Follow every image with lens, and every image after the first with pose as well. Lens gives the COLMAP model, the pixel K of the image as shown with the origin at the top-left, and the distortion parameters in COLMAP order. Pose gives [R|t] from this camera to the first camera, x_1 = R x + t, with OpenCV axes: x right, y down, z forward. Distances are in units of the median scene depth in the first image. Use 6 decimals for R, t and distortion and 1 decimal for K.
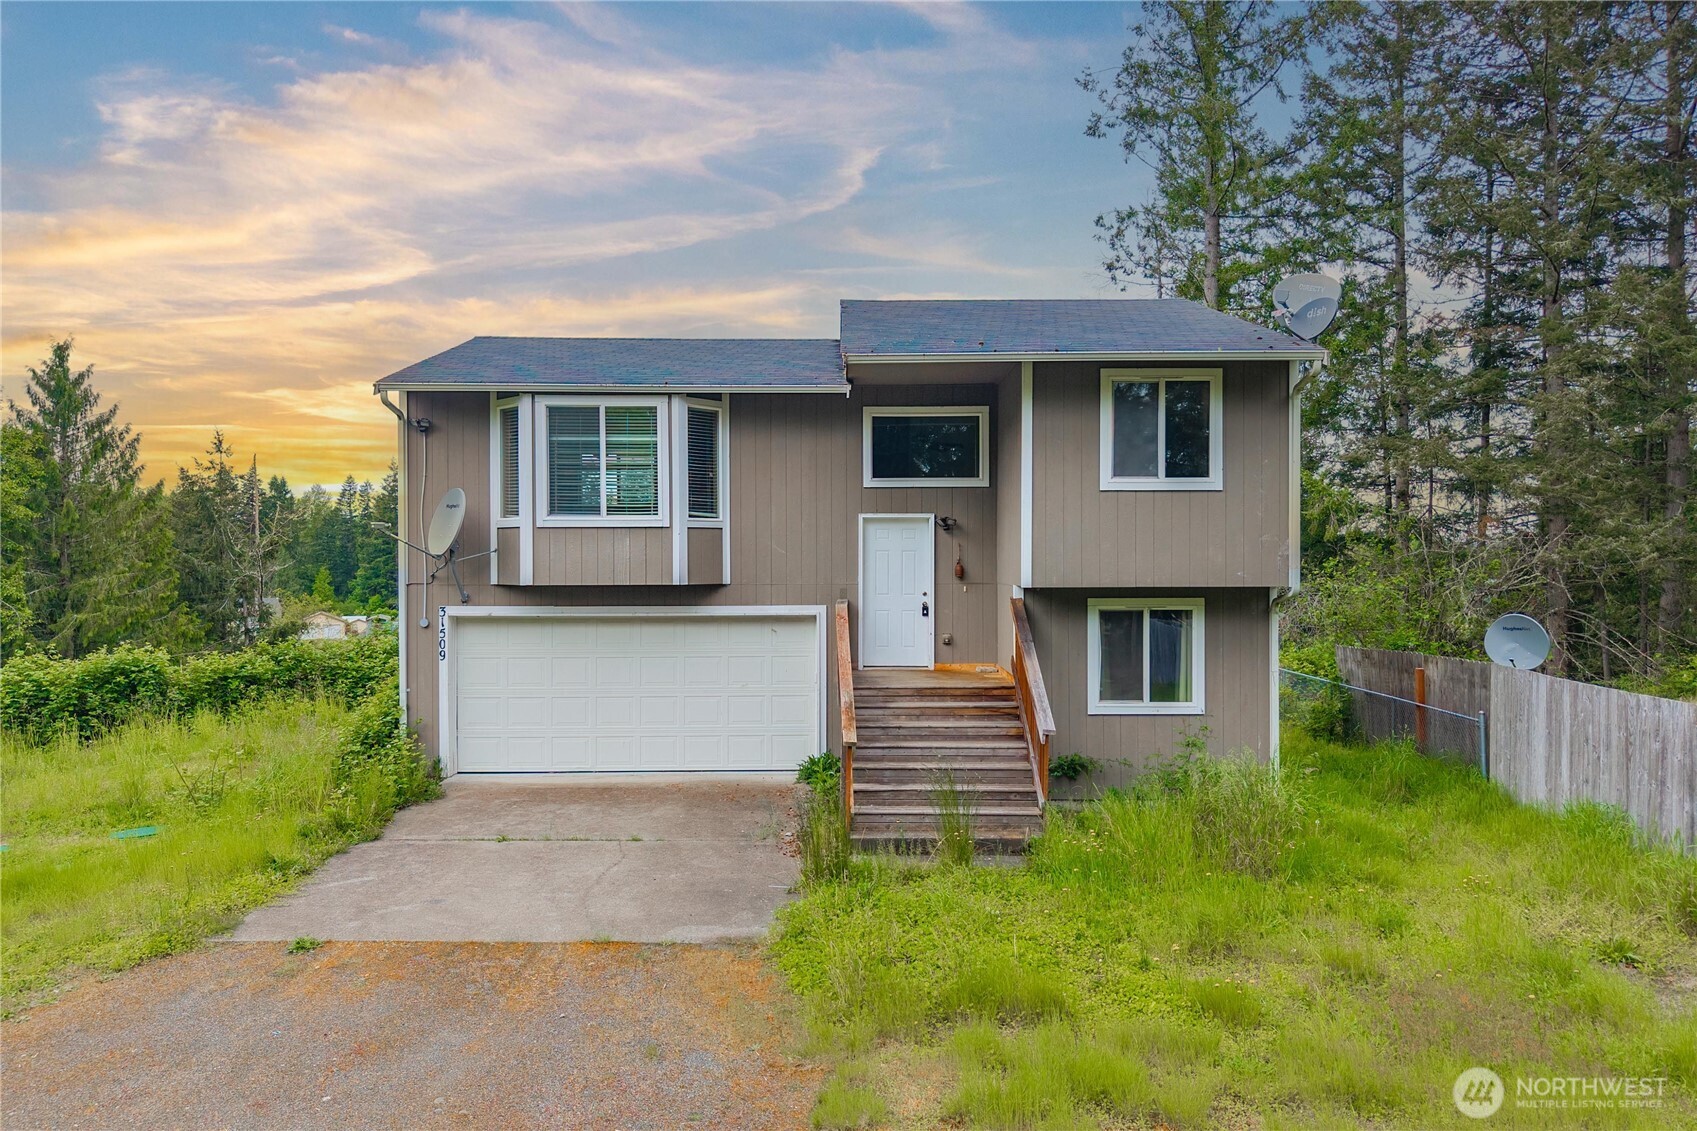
lens RADIAL K [[978.1, 0, 848.5], [0, 978.1, 565.5], [0, 0, 1]] dist [0.013187, -0.000326]
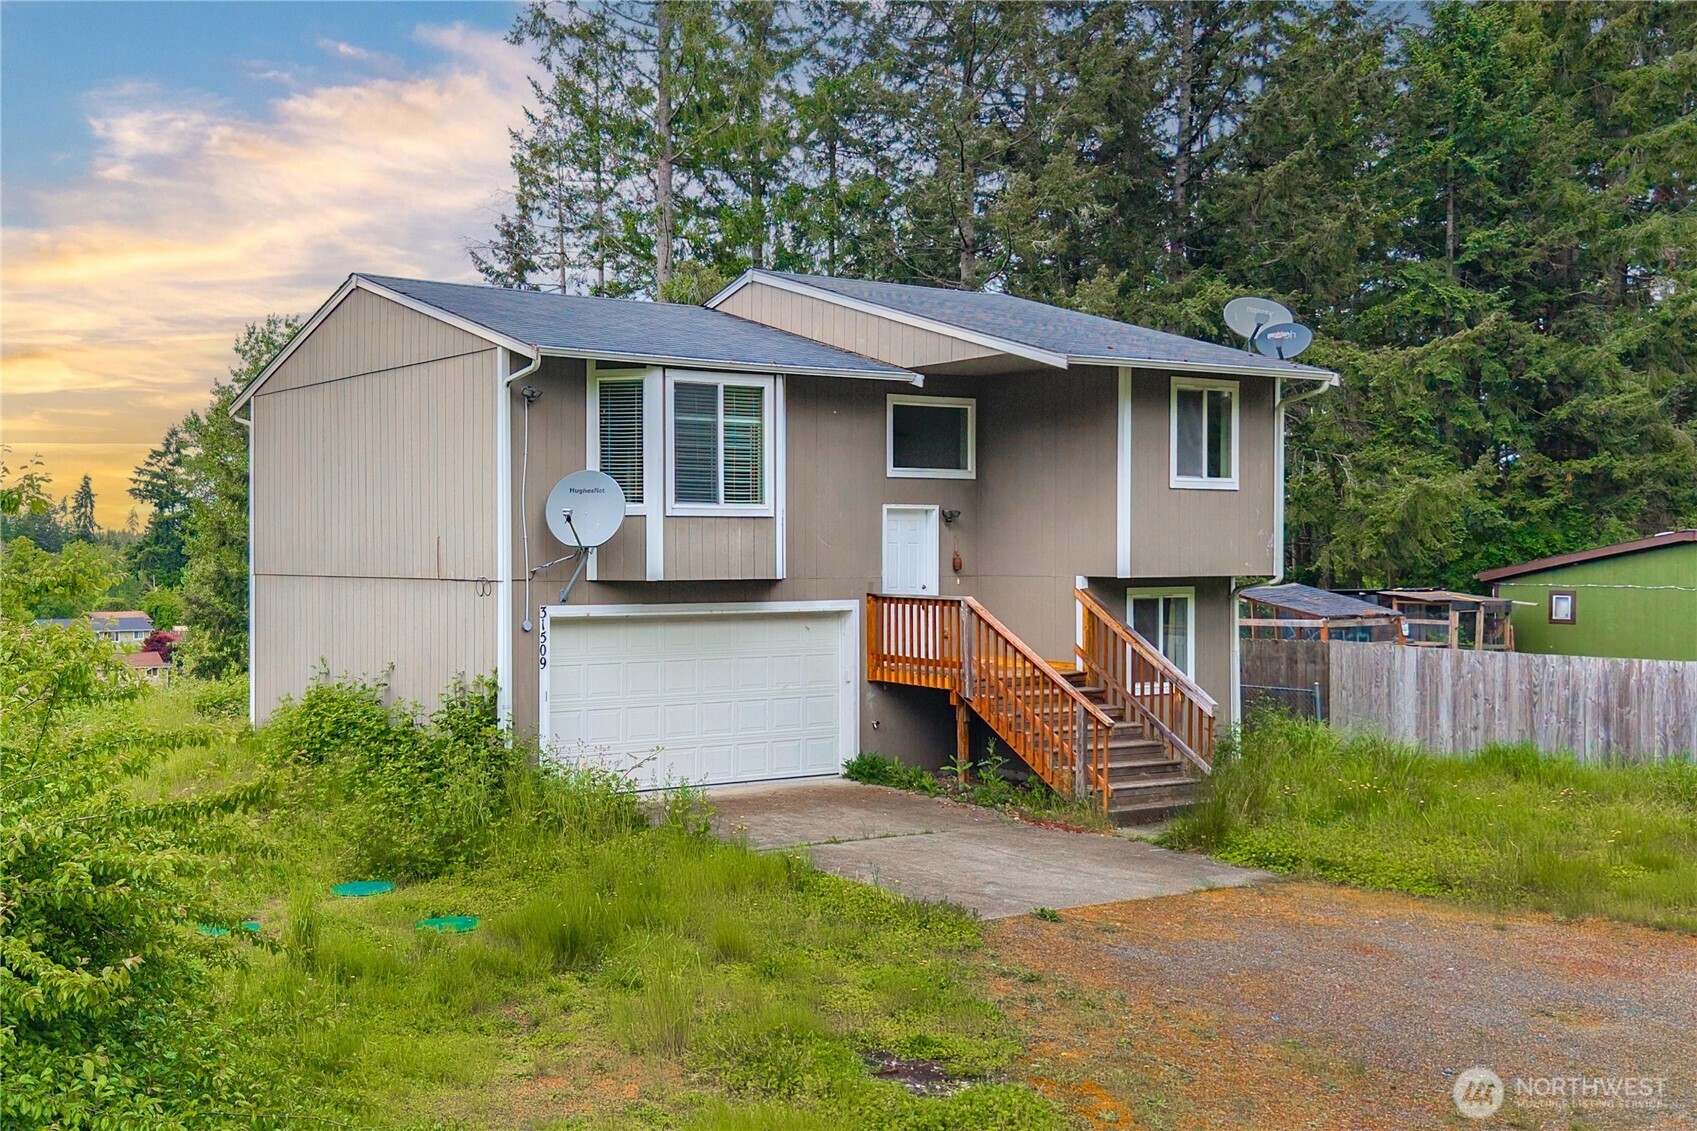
lens RADIAL K [[1129.1, 0, 841.9], [0, 1129.1, 566.4], [0, 0, 1]] dist [0.048532, -0.075759]
pose [[0.921006, -0.005750, 0.389507, -0.552456], [0.003586, 0.999974, 0.006281, 0.001219], [-0.389533, -0.004388, 0.921002, -0.017652]]
